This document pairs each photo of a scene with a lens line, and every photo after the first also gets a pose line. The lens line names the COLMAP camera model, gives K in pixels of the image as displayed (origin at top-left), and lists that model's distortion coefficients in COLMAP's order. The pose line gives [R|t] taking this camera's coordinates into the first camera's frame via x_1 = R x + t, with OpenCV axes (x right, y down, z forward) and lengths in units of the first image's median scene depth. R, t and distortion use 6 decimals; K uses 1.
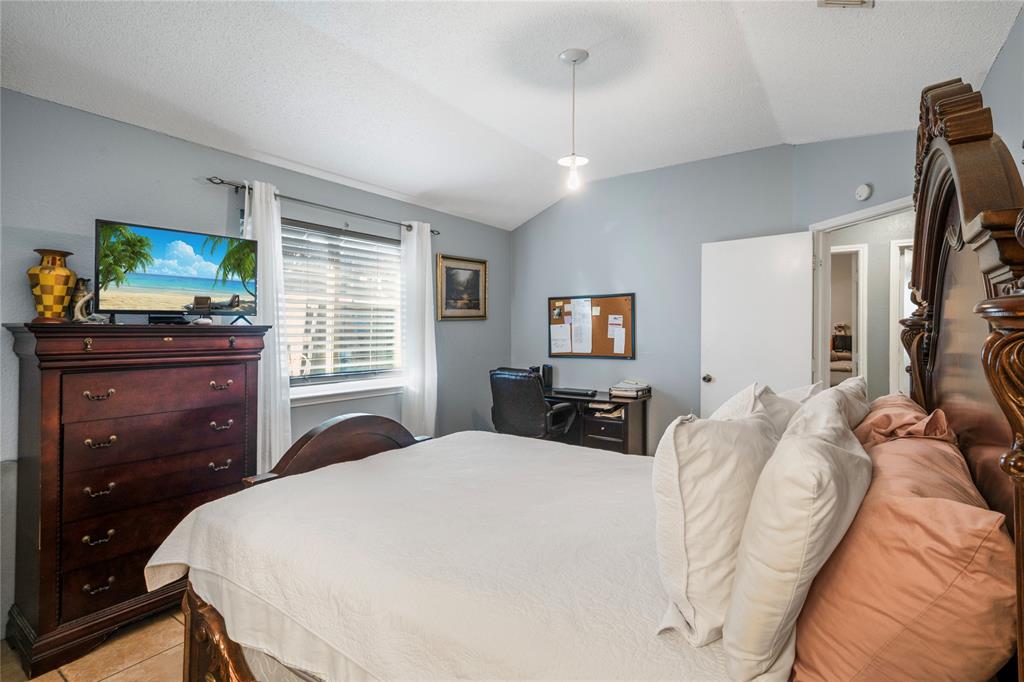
lens RADIAL K [[492.6, 0, 511.0], [0, 492.6, 327.7], [0, 0, 1]] dist [0.000614, 0.000071]
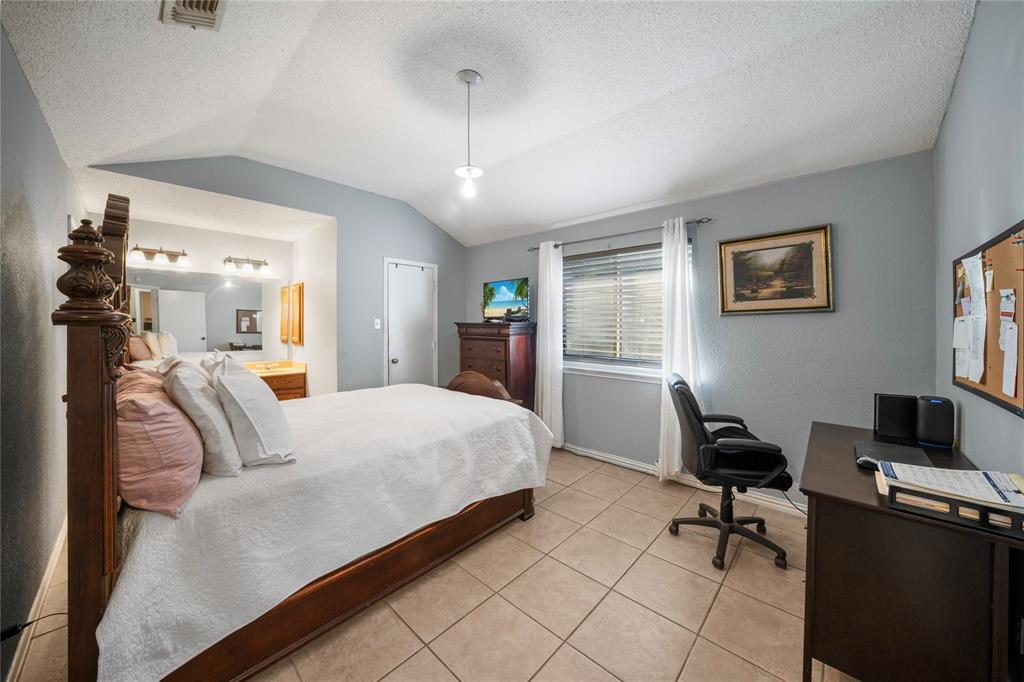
lens RADIAL K [[355.6, 0, 515.8], [0, 355.6, 334.8], [0, 0, 1]] dist [-0.034830, 0.007781]
pose [[-0.118818, 0.029552, -0.992476, 0.753002], [0.000681, 0.999559, 0.029682, 0.001949], [0.992916, 0.002851, -0.118786, 0.997009]]
